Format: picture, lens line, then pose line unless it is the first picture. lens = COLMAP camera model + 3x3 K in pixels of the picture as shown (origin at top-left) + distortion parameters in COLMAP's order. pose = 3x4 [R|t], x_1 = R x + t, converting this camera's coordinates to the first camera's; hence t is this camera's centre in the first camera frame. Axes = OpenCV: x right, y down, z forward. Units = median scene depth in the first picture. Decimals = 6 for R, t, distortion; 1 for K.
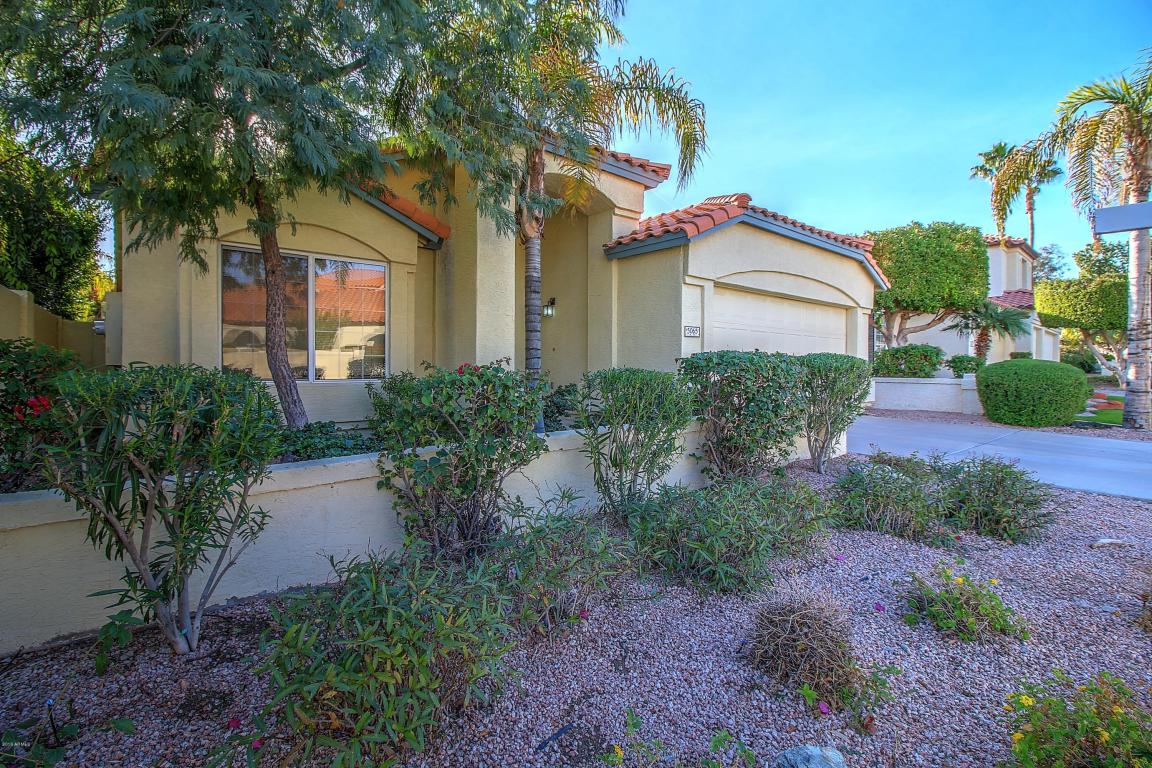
lens RADIAL K [[529.4, 0, 568.9], [0, 529.4, 371.2], [0, 0, 1]] dist [-0.002017, -0.011679]
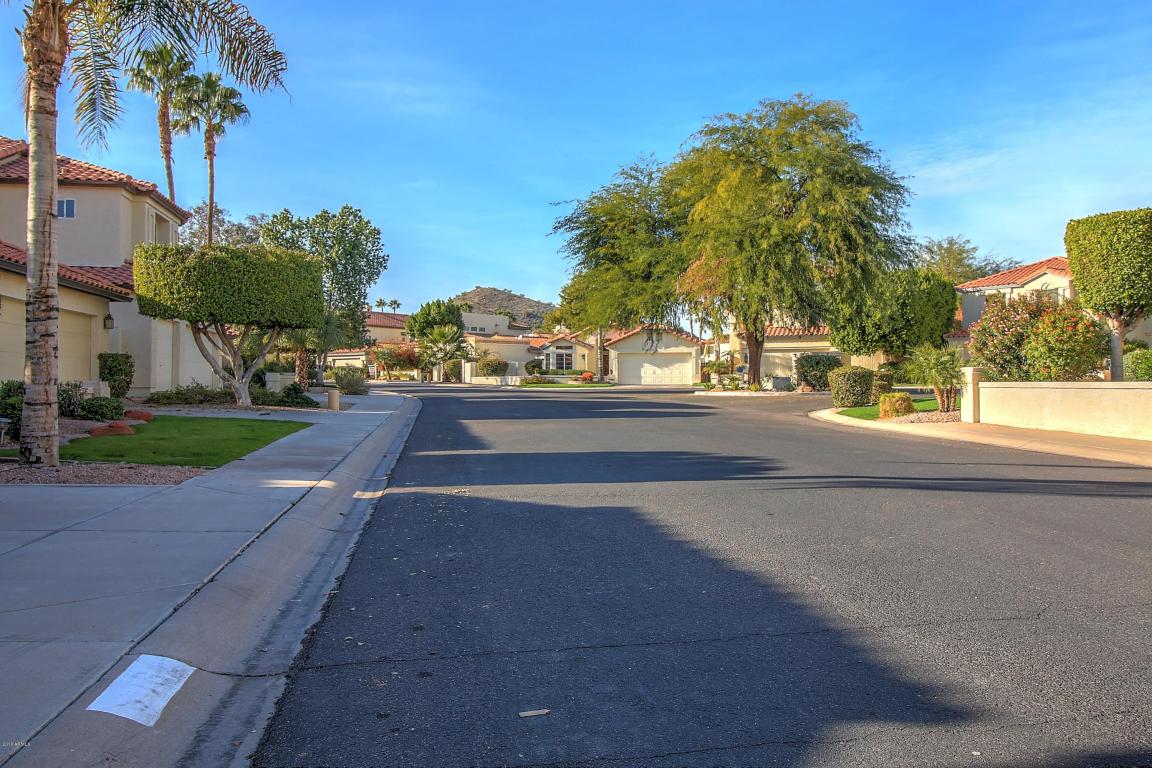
lens RADIAL K [[899.1, 0, 565.9], [0, 899.1, 368.2], [0, 0, 1]] dist [0.010913, -0.004681]
pose [[0.525019, 0.011671, 0.851011, 0.171406], [0.011848, 0.999709, -0.021020, 0.009143], [-0.851008, 0.021119, 0.524727, -0.034386]]
